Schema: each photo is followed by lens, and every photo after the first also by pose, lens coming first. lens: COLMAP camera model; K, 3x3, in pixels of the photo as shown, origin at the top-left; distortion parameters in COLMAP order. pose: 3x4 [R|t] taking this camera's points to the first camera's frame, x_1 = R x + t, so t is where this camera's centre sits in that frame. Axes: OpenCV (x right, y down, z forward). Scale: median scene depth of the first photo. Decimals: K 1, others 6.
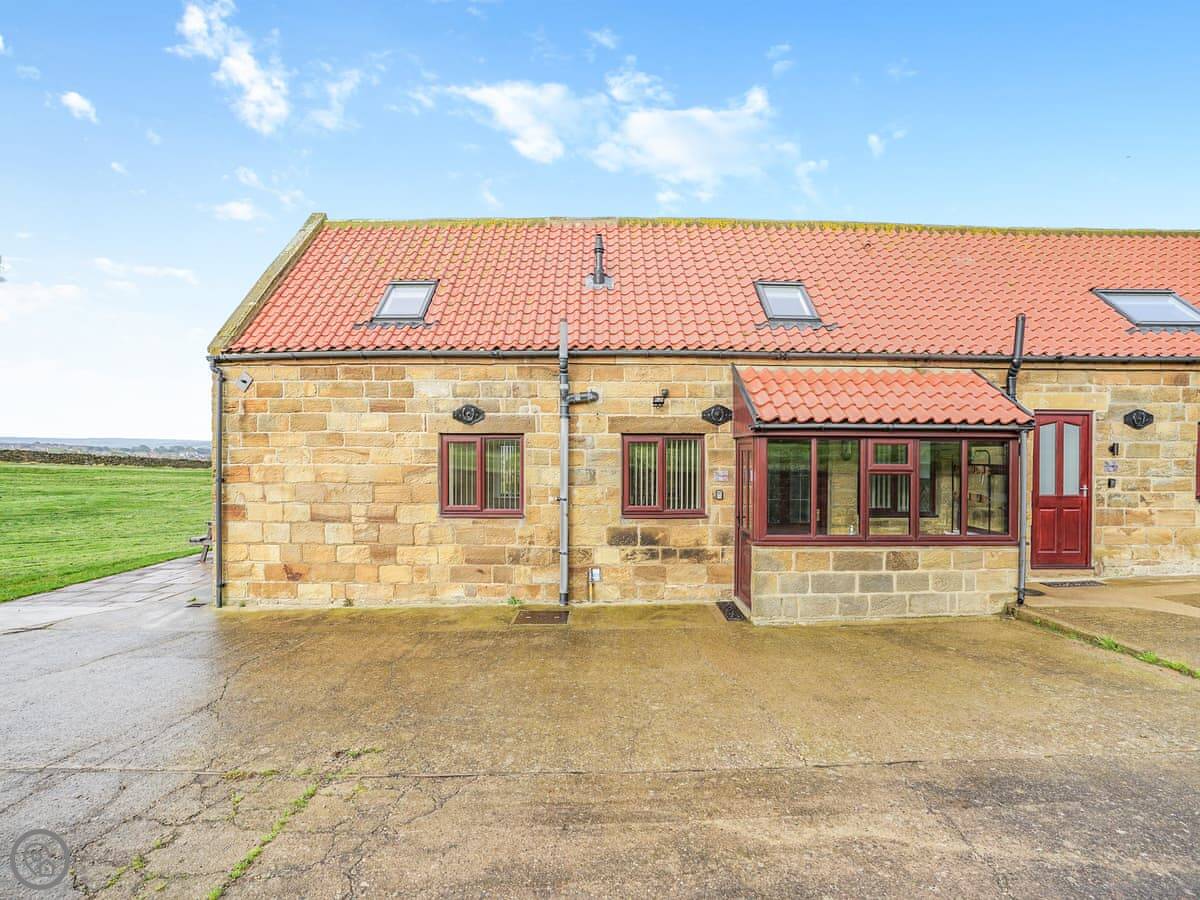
lens RADIAL K [[526.8, 0, 617.7], [0, 526.8, 451.9], [0, 0, 1]] dist [-0.067621, 0.022978]
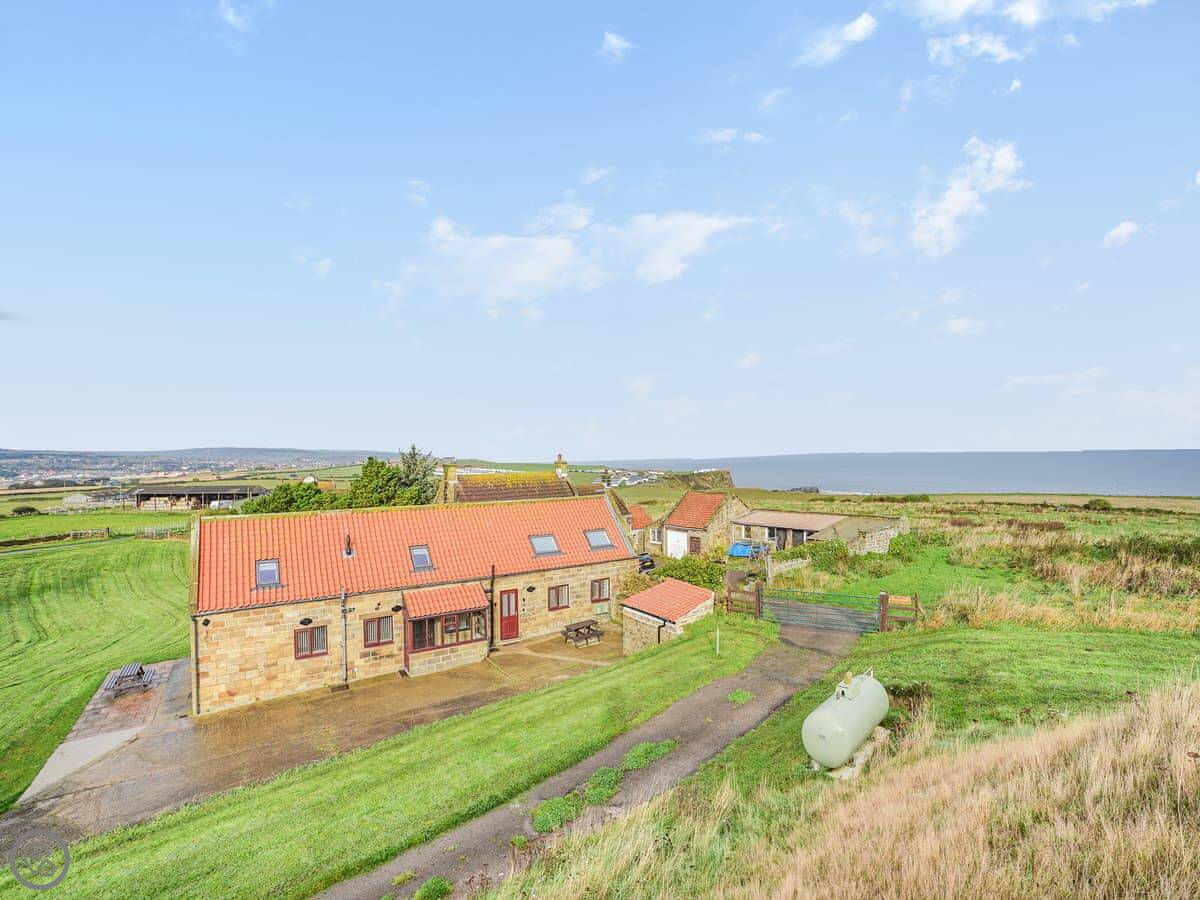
lens RADIAL K [[533.7, 0, 588.1], [0, 533.7, 453.0], [0, 0, 1]] dist [-0.070971, 0.023353]
pose [[0.849477, -0.008434, 0.527558, -0.461451], [0.016159, 0.999819, -0.010036, -0.913938], [-0.527378, 0.017050, 0.849460, -2.149861]]
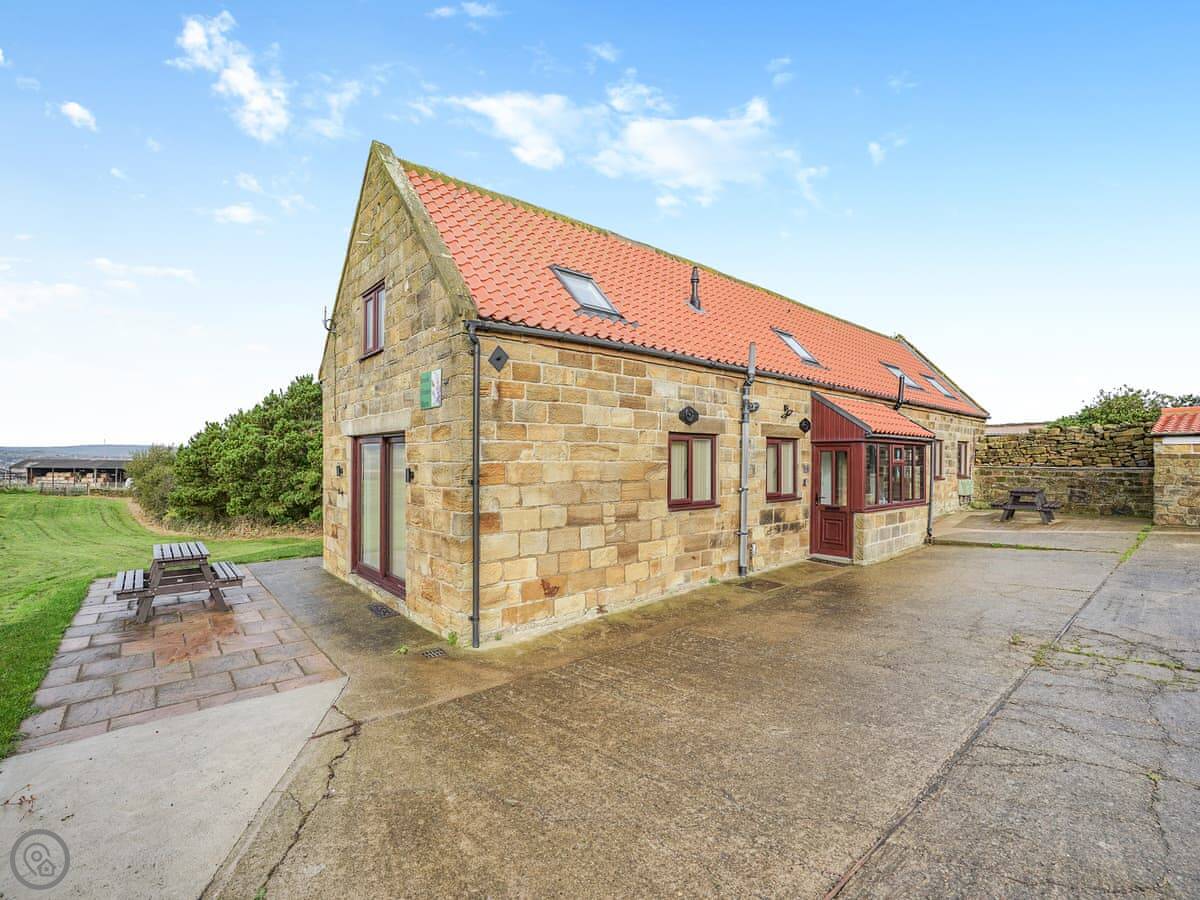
lens RADIAL K [[533.7, 0, 588.1], [0, 533.7, 453.0], [0, 0, 1]] dist [-0.070971, 0.023353]
pose [[0.779414, 0.008556, 0.626451, -1.141723], [-0.002203, 0.999938, -0.010917, 0.019407], [-0.626506, 0.007129, 0.779384, 0.263347]]
